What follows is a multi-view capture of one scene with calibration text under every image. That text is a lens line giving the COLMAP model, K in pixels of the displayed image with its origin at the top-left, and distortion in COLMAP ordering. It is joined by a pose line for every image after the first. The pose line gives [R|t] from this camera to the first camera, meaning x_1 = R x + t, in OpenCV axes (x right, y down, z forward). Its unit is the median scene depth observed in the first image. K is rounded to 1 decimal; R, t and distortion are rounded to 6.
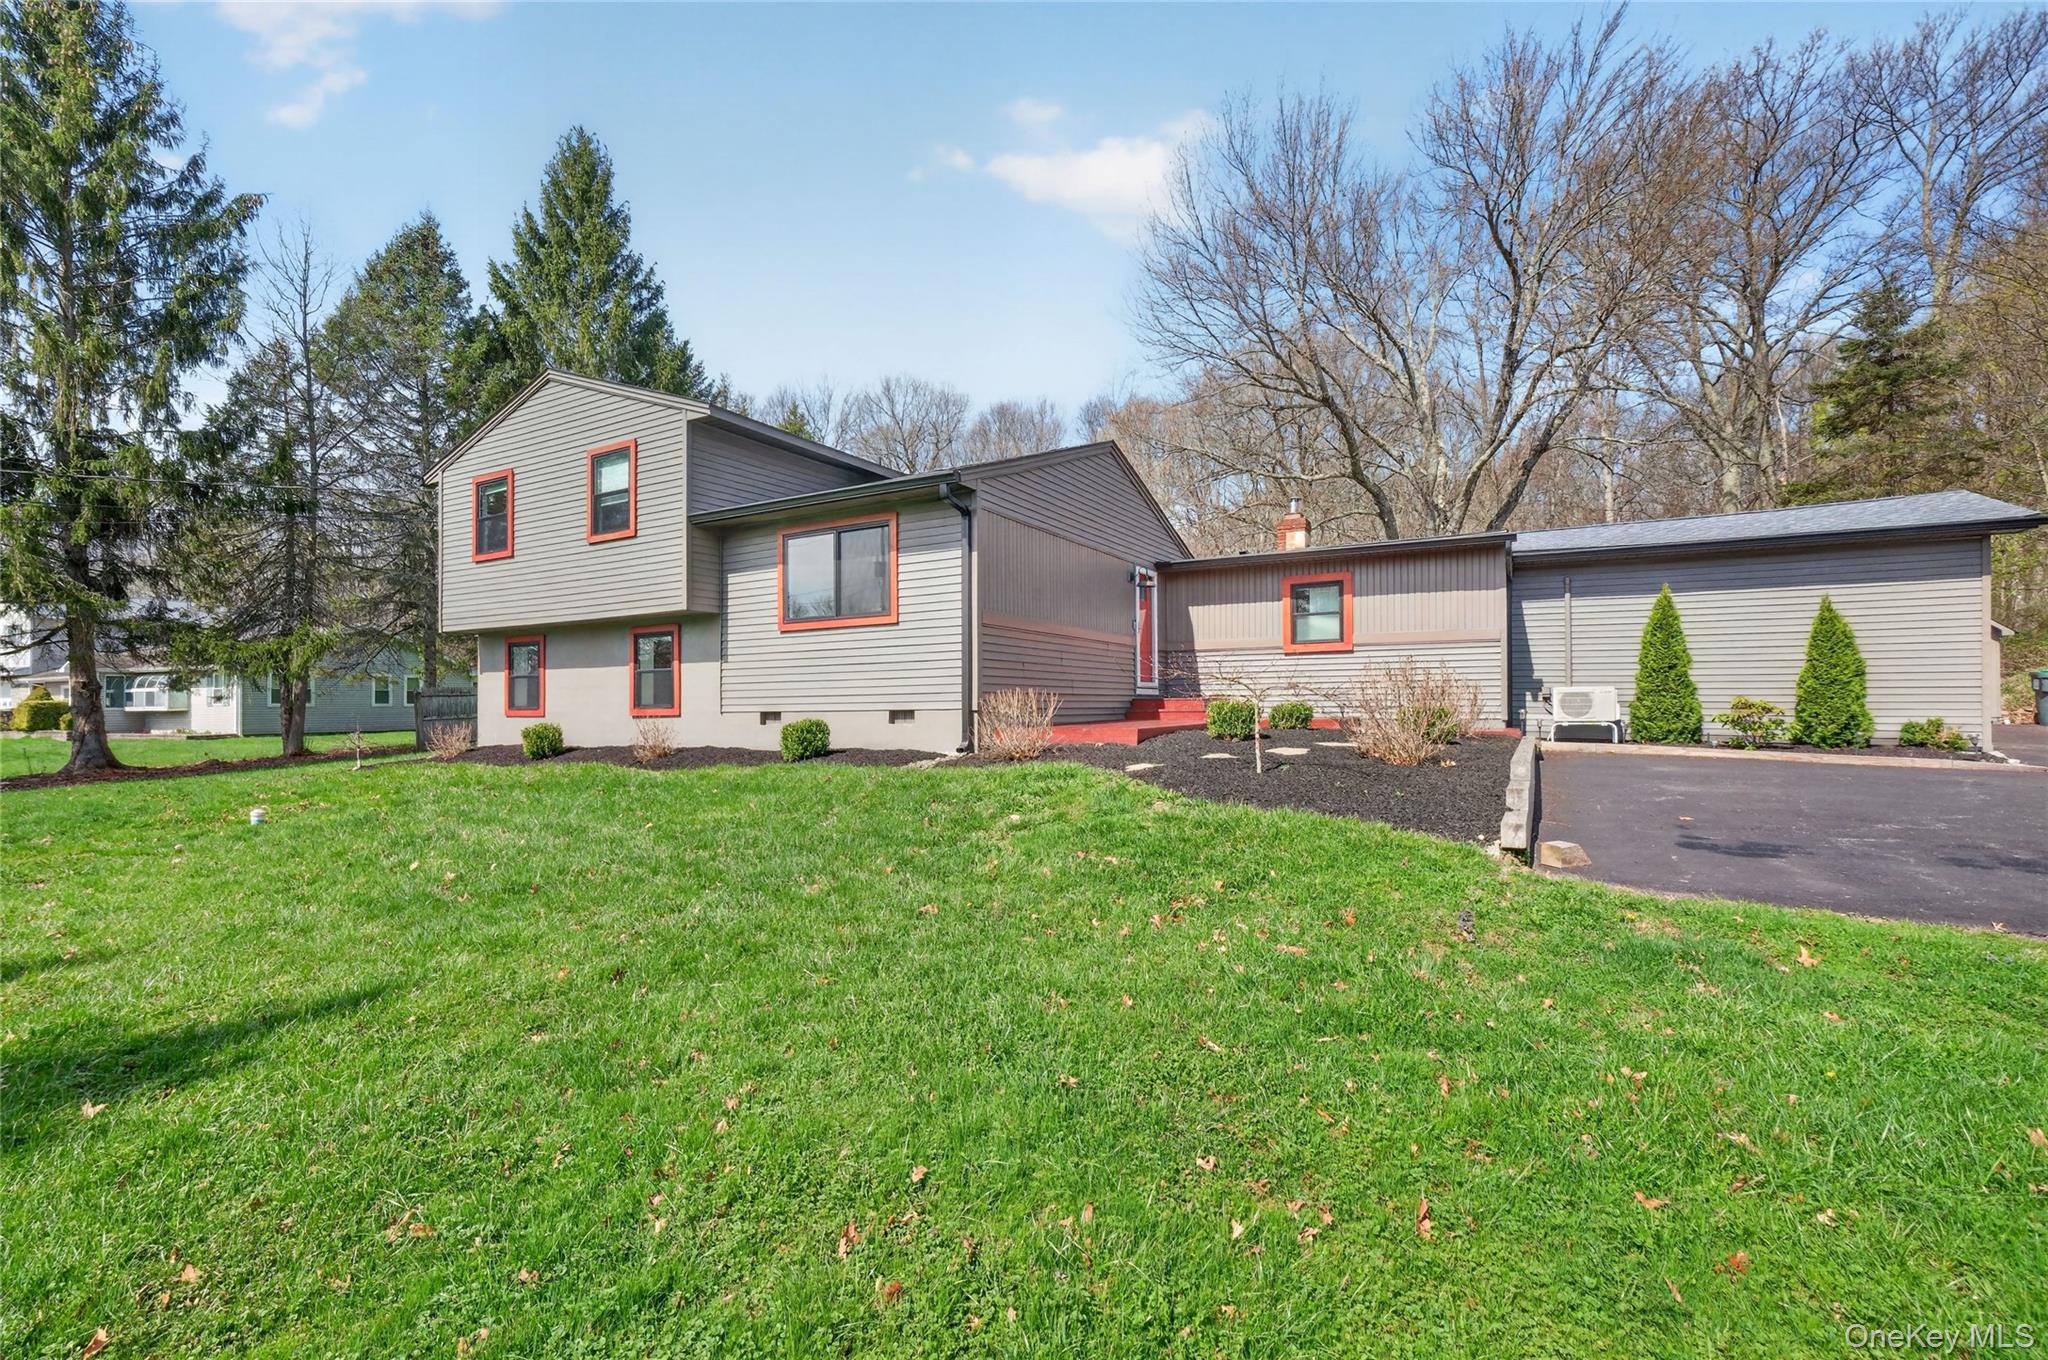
lens RADIAL K [[879.6, 0, 1022.7], [0, 879.6, 687.2], [0, 0, 1]] dist [0.000377, -0.000340]
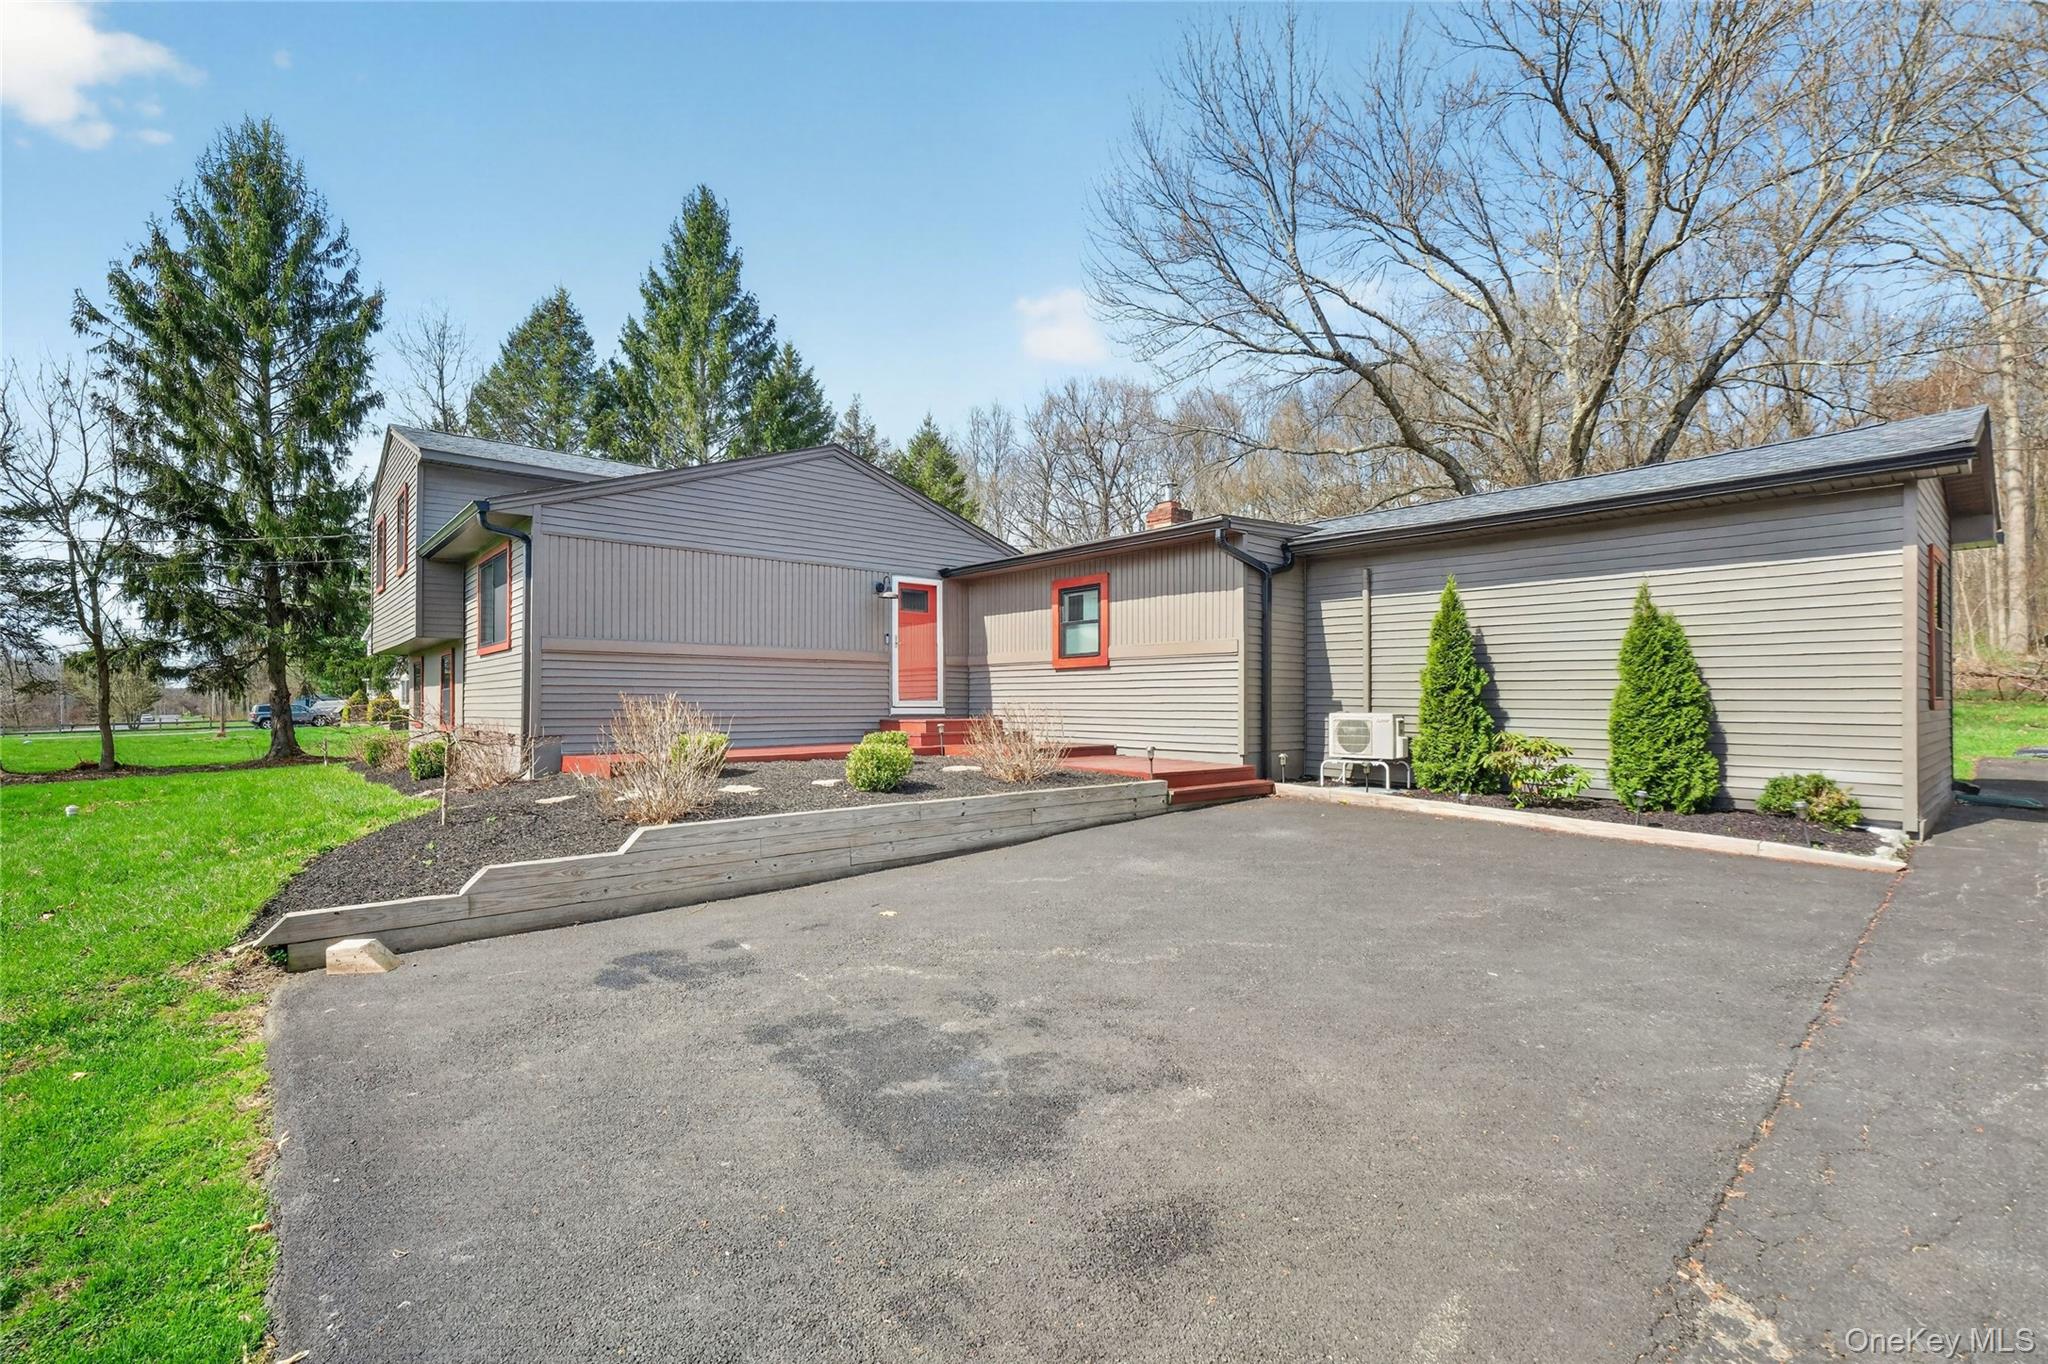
lens RADIAL K [[879.6, 0, 1028.2], [0, 879.6, 700.5], [0, 0, 1]] dist [0.000377, -0.000340]
pose [[0.946757, 0.006532, -0.321884, 0.533305], [-0.000537, 0.999825, 0.018710, -0.022381], [0.321950, -0.017541, 0.946594, 0.160905]]
